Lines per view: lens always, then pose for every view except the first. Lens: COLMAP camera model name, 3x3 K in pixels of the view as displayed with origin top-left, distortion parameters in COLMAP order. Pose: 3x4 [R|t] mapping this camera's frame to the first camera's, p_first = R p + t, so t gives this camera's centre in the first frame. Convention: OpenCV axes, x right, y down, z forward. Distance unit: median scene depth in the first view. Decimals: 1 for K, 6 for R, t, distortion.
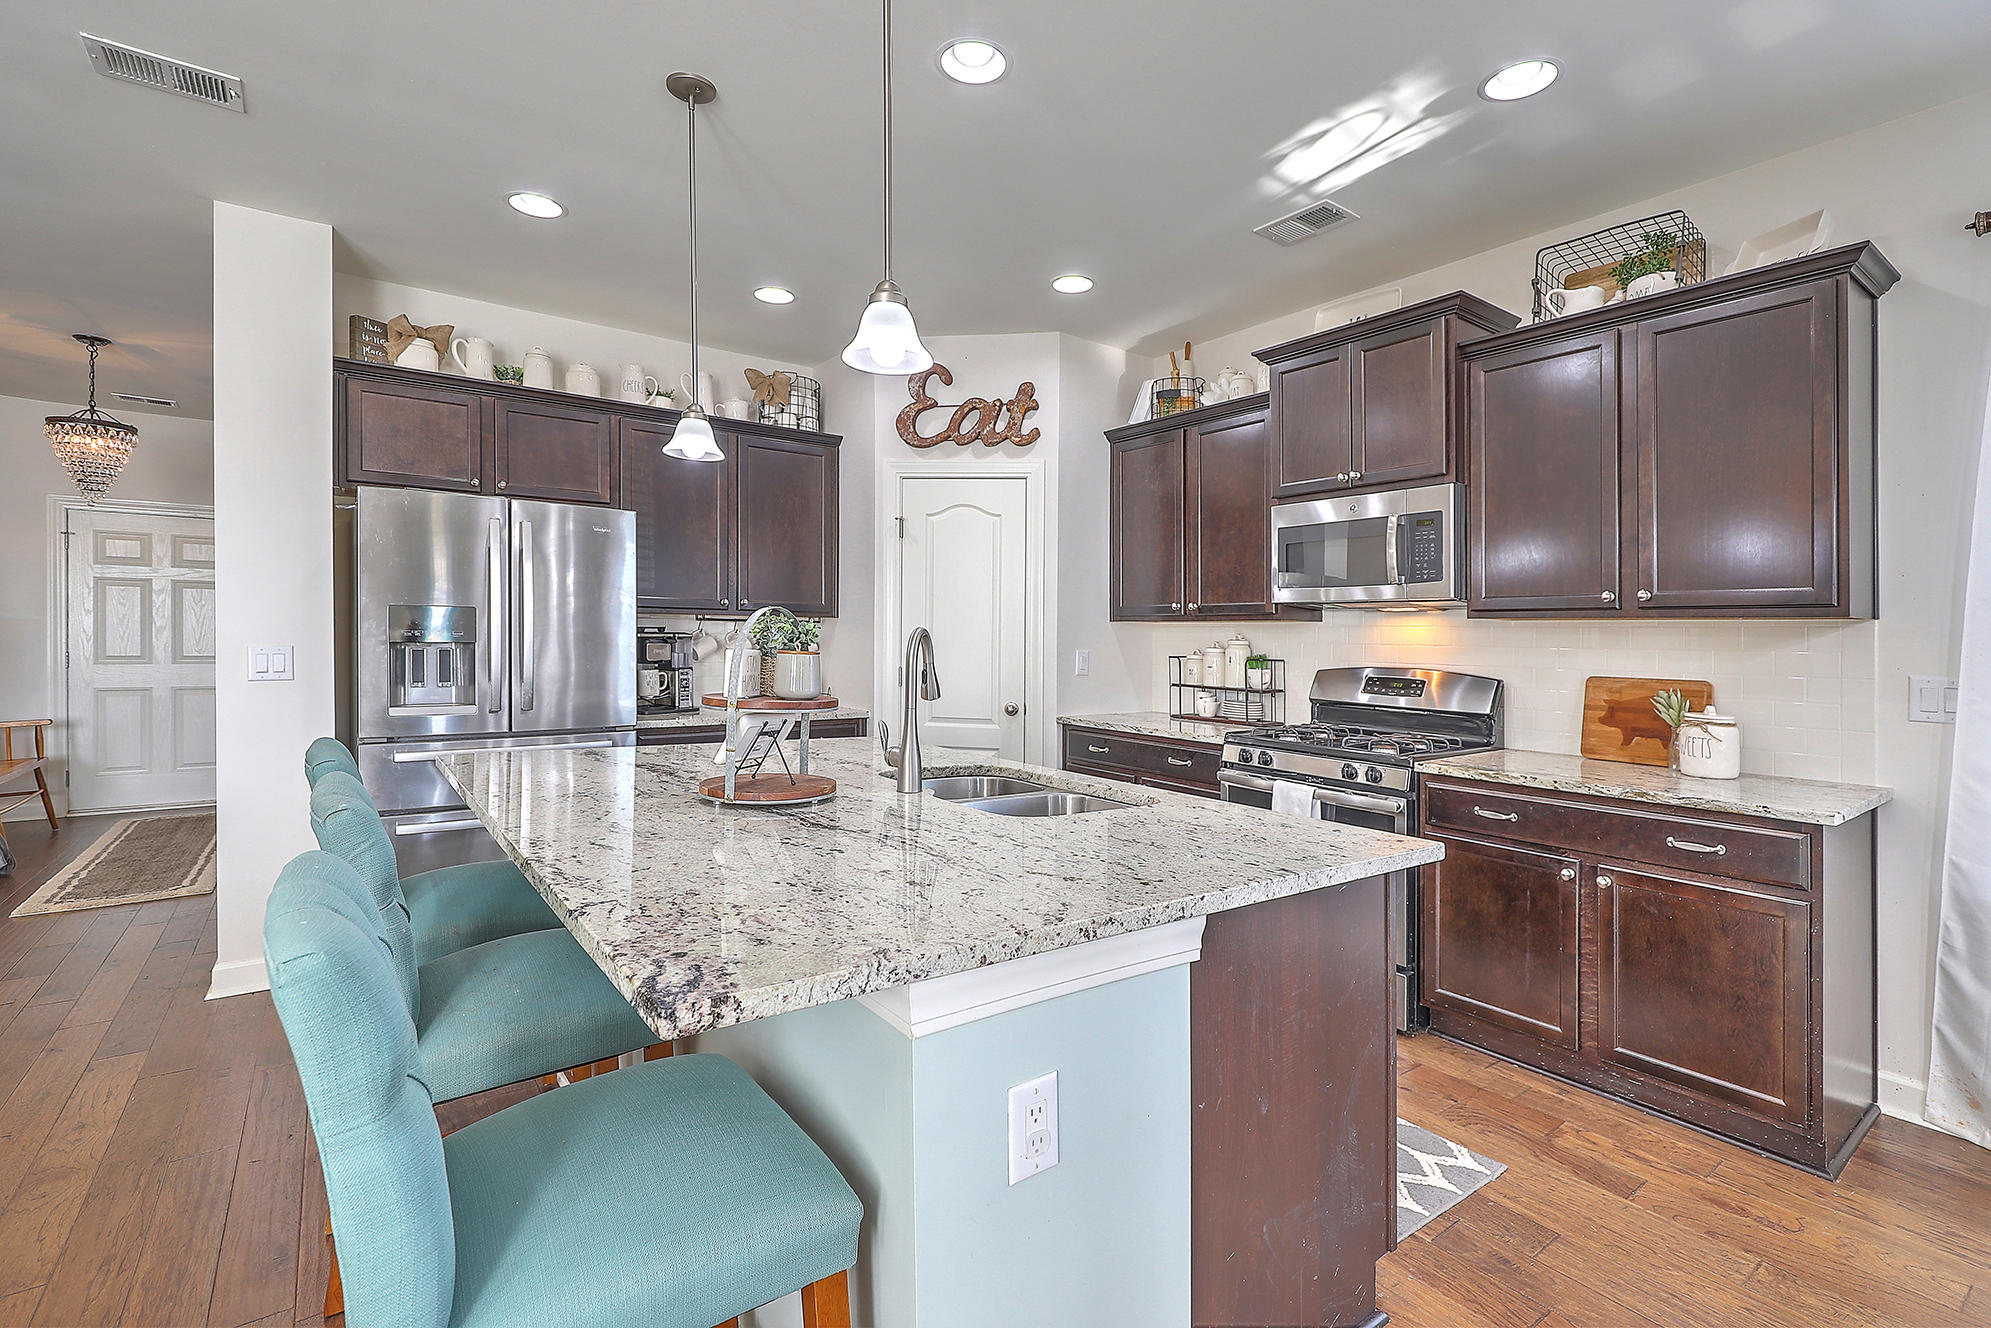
lens RADIAL K [[905.3, 0, 1025.0], [0, 905.3, 621.9], [0, 0, 1]] dist [0.004987, -0.000903]
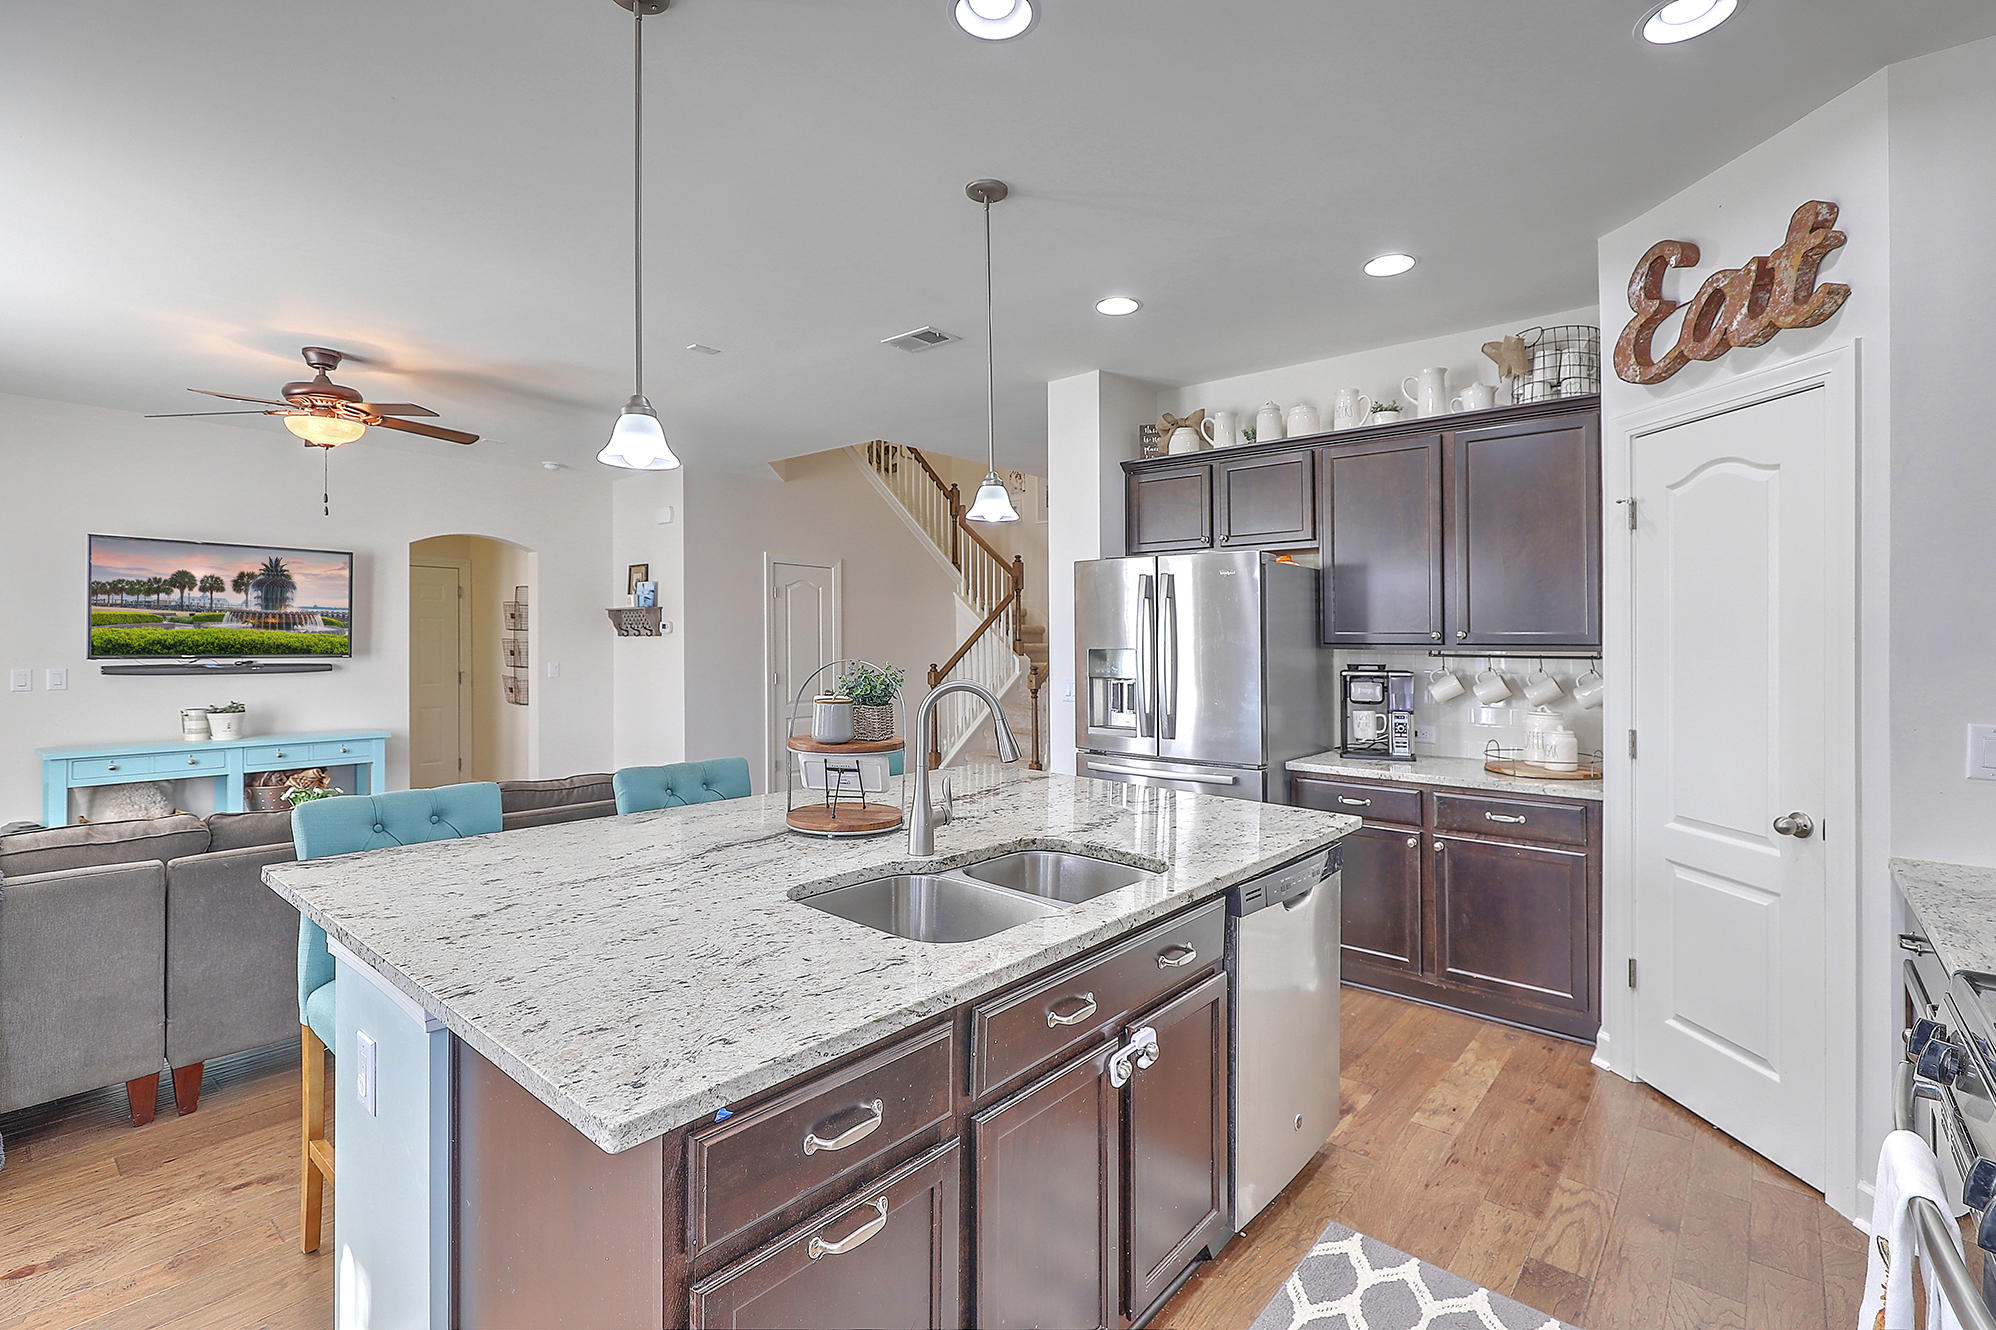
lens RADIAL K [[907.6, 0, 1020.7], [0, 907.6, 640.2], [0, 0, 1]] dist [0.004987, -0.000903]
pose [[0.224704, -0.015187, -0.974309, 0.384181], [0.009861, 0.999863, -0.013311, -0.010012], [0.974377, -0.006616, 0.224823, 0.415843]]
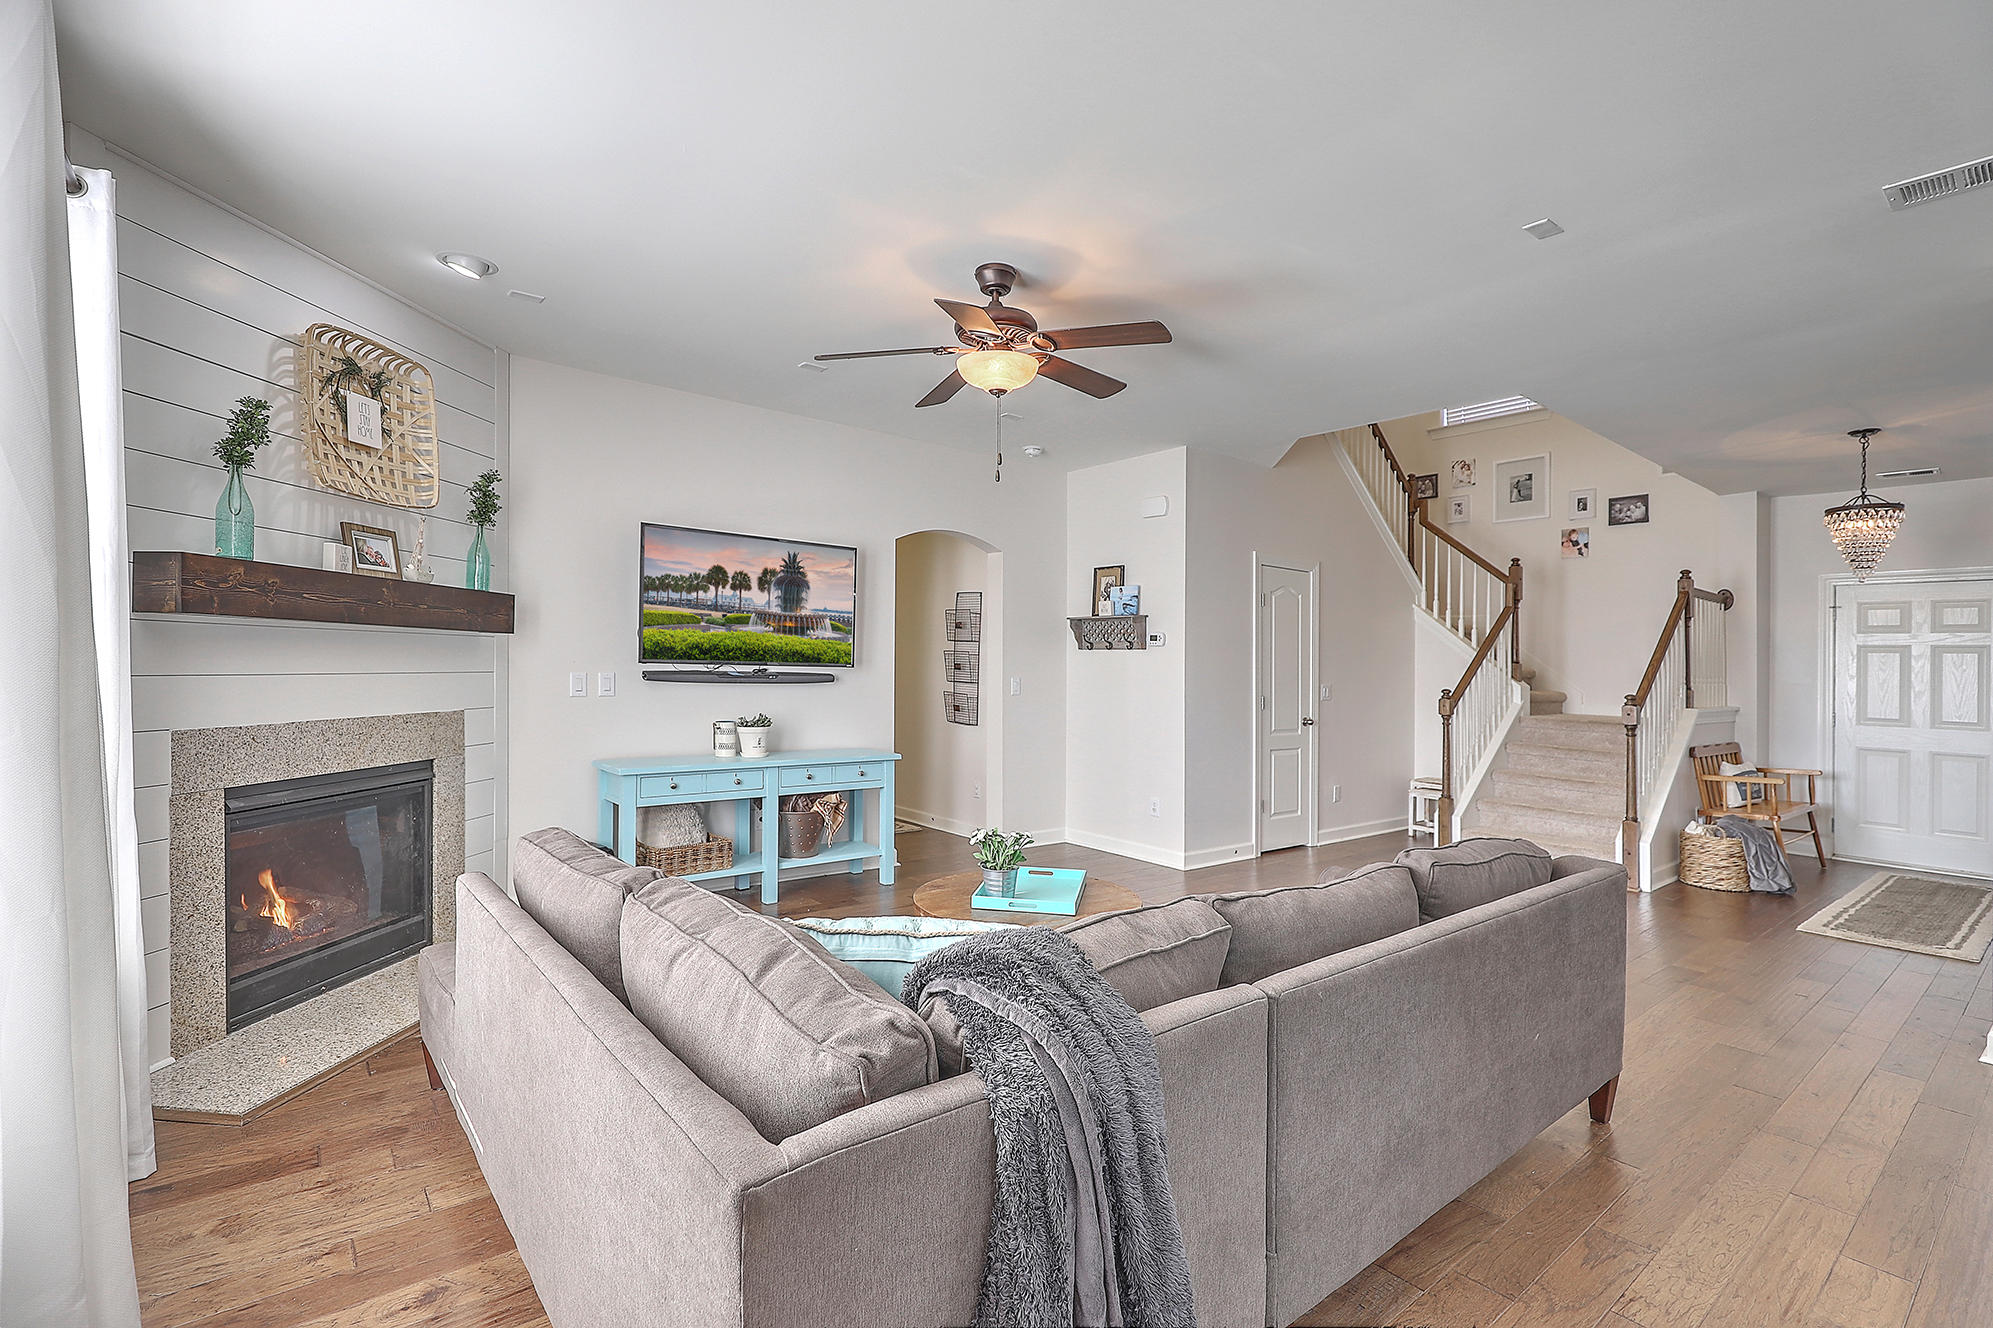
lens RADIAL K [[906.2, 0, 1007.7], [0, 906.2, 679.2], [0, 0, 1]] dist [0.004987, -0.000903]
pose [[0.033840, 0.001217, -0.999427, 0.047295], [-0.009313, 0.999956, 0.000902, 0.000131], [0.999384, 0.009277, 0.033850, -0.076331]]
